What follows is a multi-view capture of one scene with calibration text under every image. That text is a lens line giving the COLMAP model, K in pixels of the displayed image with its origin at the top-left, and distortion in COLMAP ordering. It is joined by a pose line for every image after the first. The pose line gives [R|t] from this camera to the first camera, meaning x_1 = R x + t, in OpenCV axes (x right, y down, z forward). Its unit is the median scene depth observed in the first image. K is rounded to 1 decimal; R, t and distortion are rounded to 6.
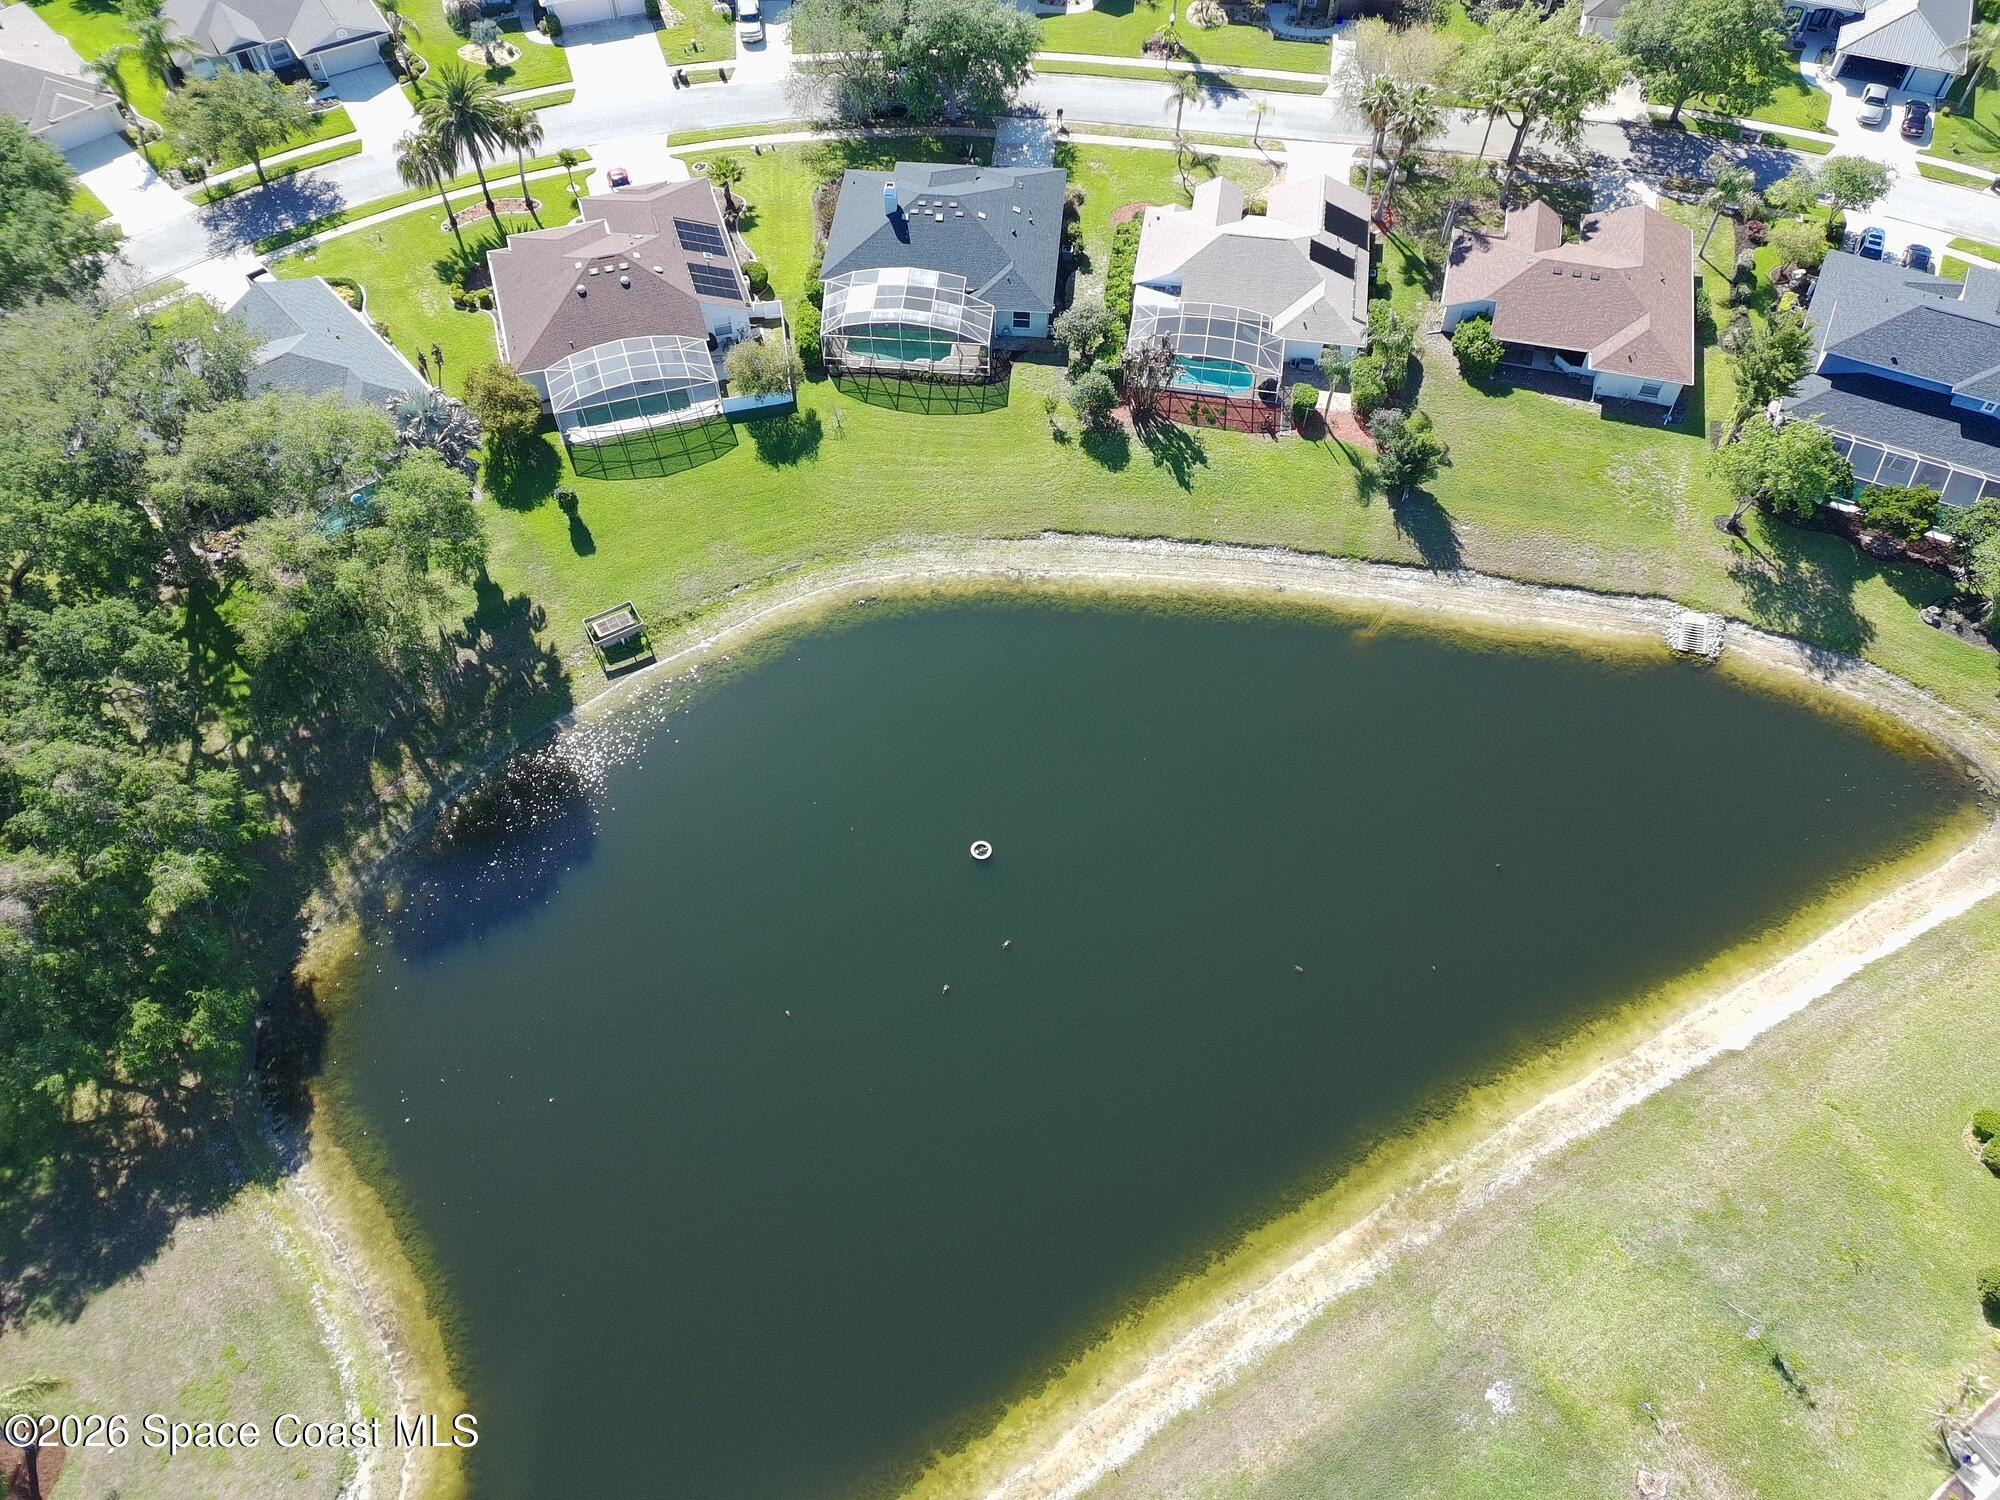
lens RADIAL K [[1464.6, 0, 1005.7], [0, 1464.6, 744.9], [0, 0, 1]] dist [0.077813, -0.070548]
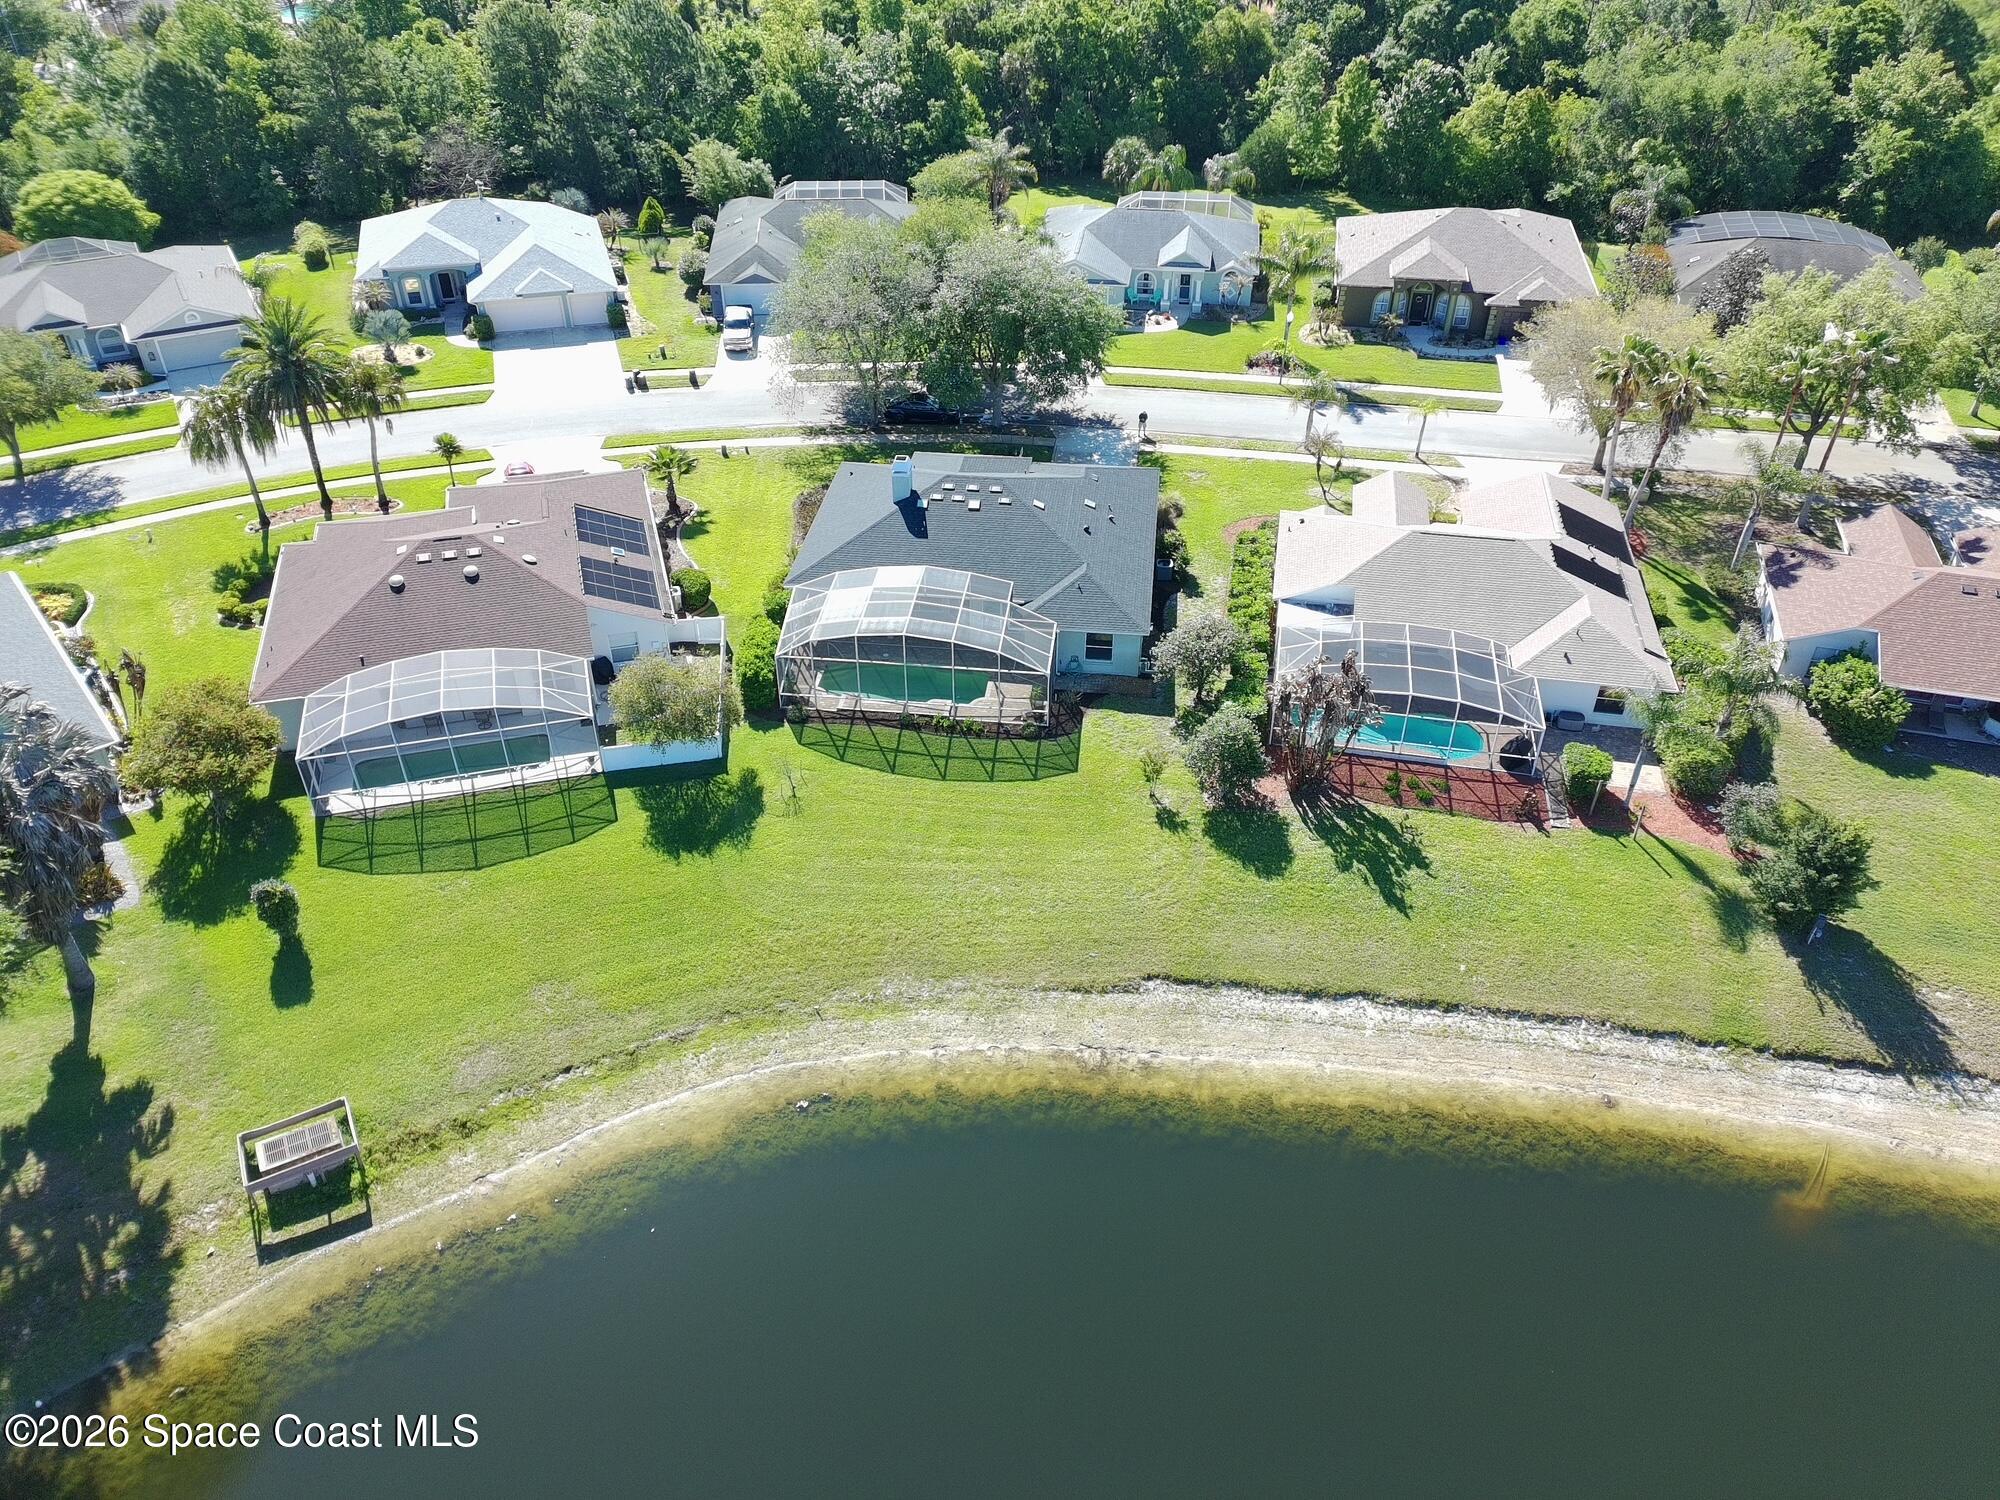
lens RADIAL K [[1464.6, 0, 1003.7], [0, 1464.6, 746.8], [0, 0, 1]] dist [0.077813, -0.070548]
pose [[0.999599, 0.020258, -0.019793, -0.017467], [-0.025460, 0.948869, -0.314643, -0.051662], [0.012407, 0.315021, 0.949004, 0.434431]]
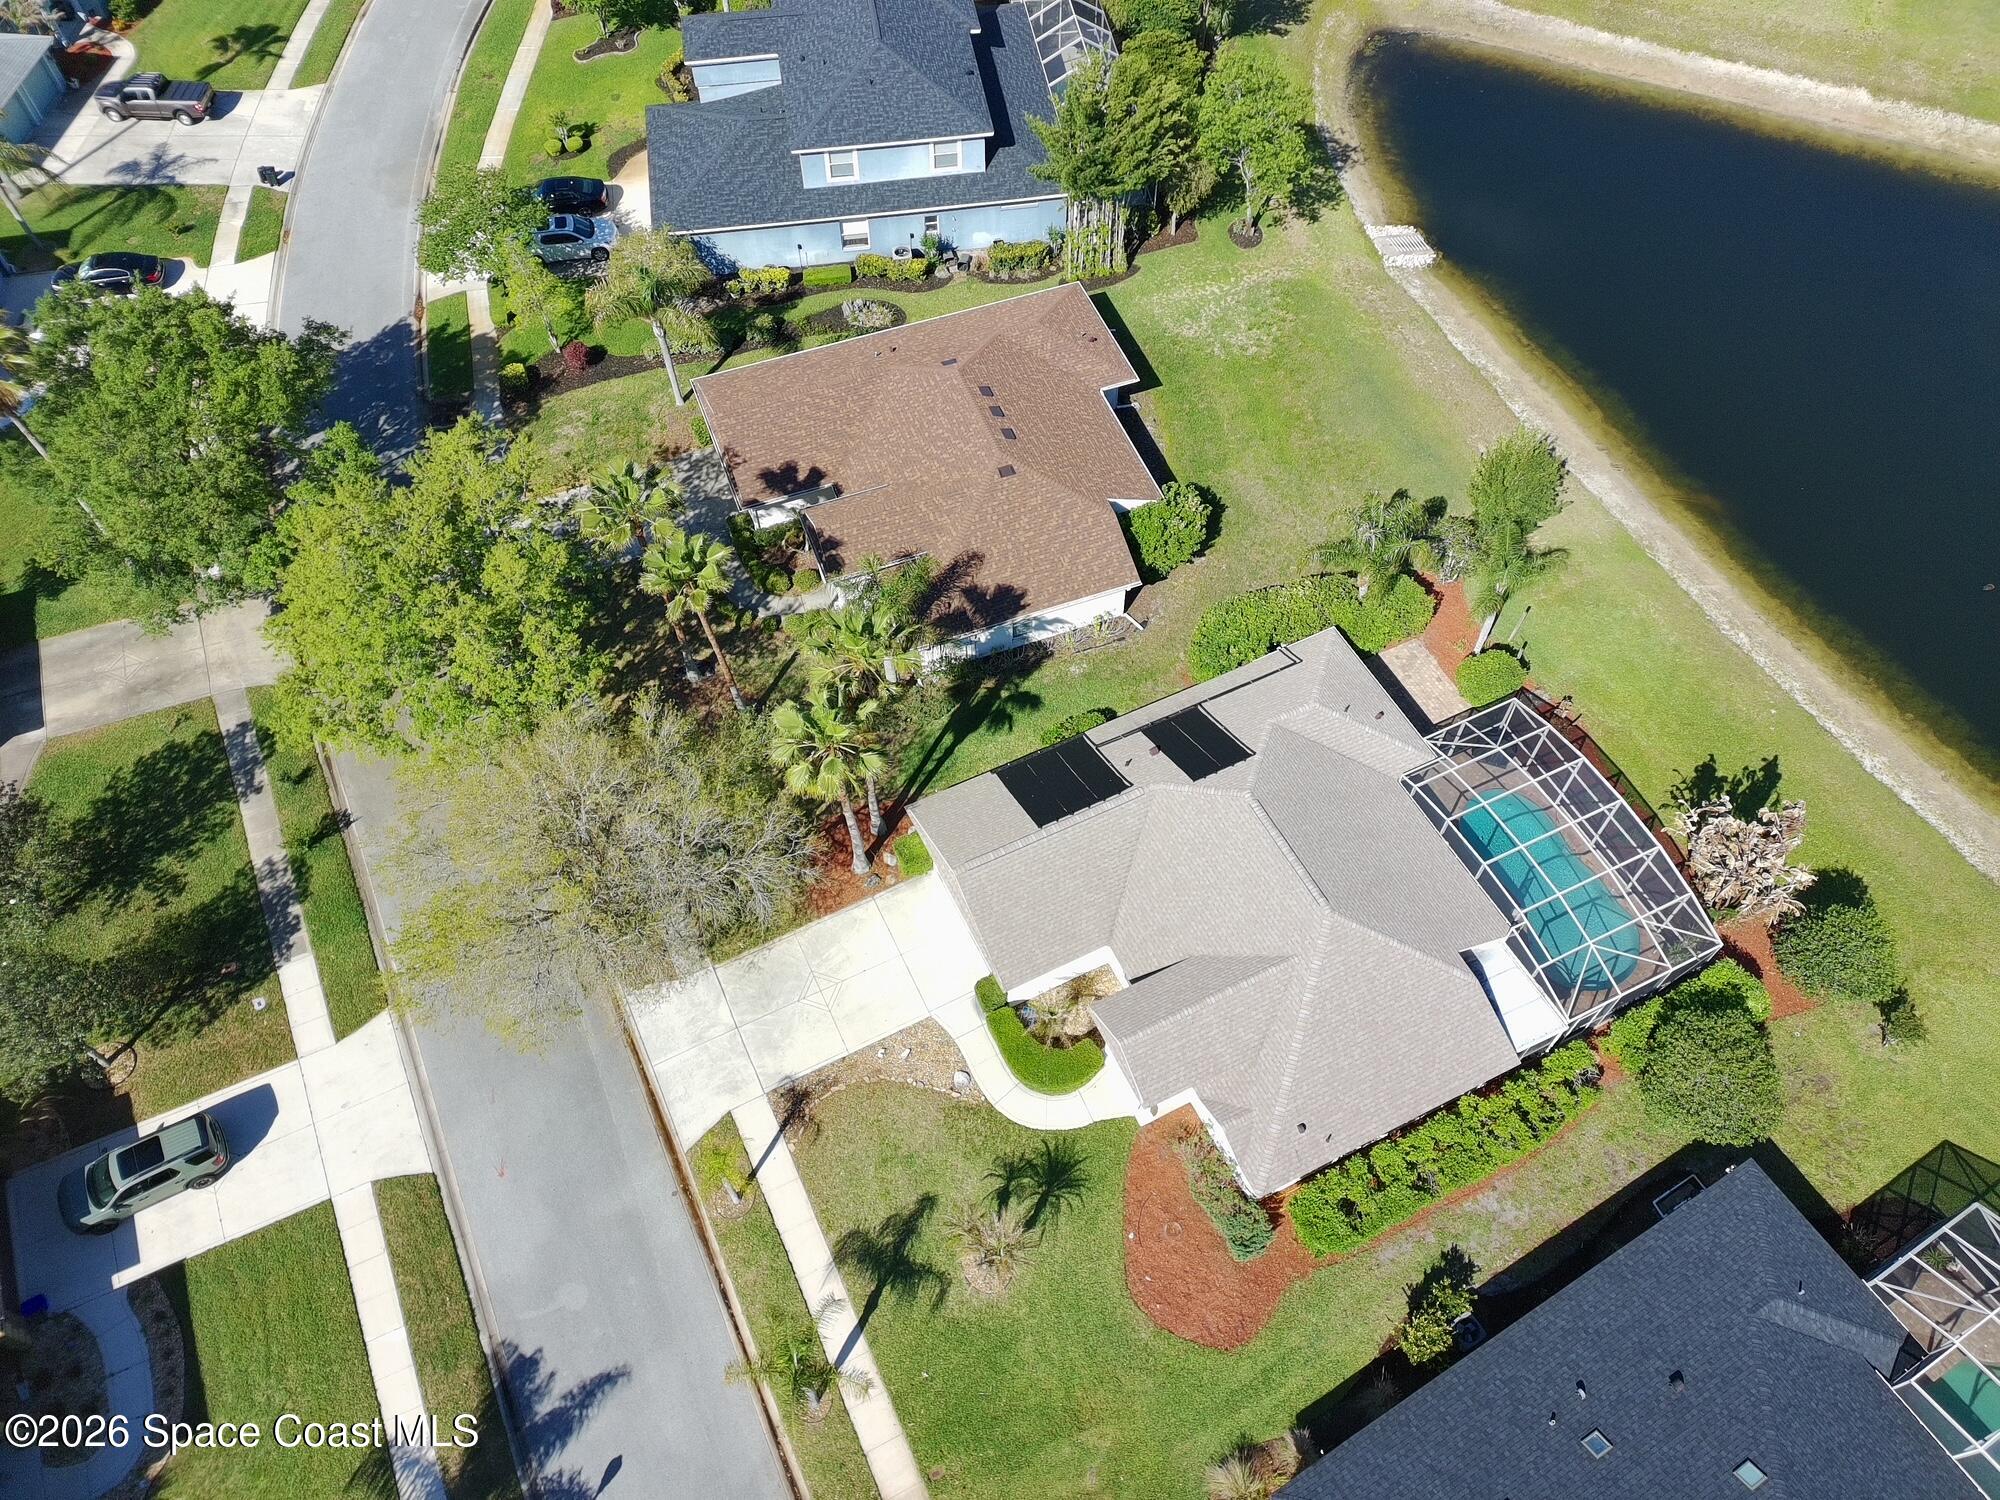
lens RADIAL K [[1464.6, 0, 1001.4], [0, 1464.6, 747.6], [0, 0, 1]] dist [0.077813, -0.070548]
pose [[-0.579720, -0.676021, 0.454885, 0.042054], [0.661719, -0.064848, 0.746942, -0.755759], [-0.475450, 0.734023, 0.484929, 0.838166]]
